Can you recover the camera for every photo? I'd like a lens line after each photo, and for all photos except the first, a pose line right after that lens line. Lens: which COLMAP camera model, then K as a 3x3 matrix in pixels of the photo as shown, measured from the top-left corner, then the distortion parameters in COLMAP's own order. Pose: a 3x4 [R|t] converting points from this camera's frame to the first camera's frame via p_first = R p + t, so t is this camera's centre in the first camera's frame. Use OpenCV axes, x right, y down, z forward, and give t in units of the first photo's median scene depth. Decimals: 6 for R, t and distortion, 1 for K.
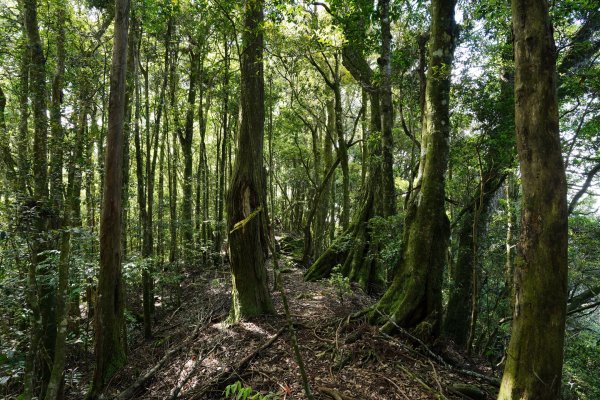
lens RADIAL K [[1062.5, 0, 300.0], [0, 1062.5, 200.0], [0, 0, 1]] dist [-0.016526, -0.054220]
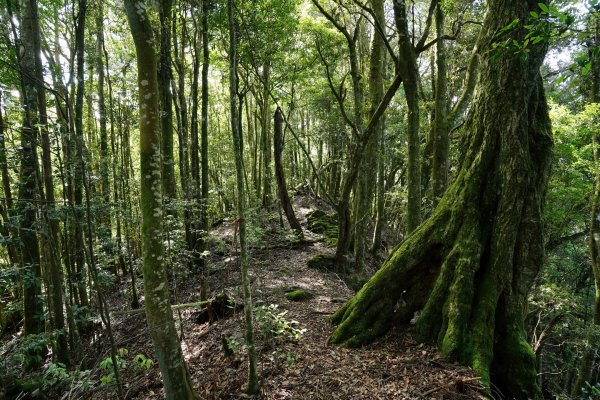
lens RADIAL K [[1062.5, 0, 300.0], [0, 1062.5, 200.0], [0, 0, 1]] dist [-0.016526, -0.054220]
pose [[0.999156, -0.012195, -0.039226, 0.004704], [0.013651, 0.999219, 0.037082, 0.001547], [0.038743, -0.037586, 0.998542, 0.310542]]
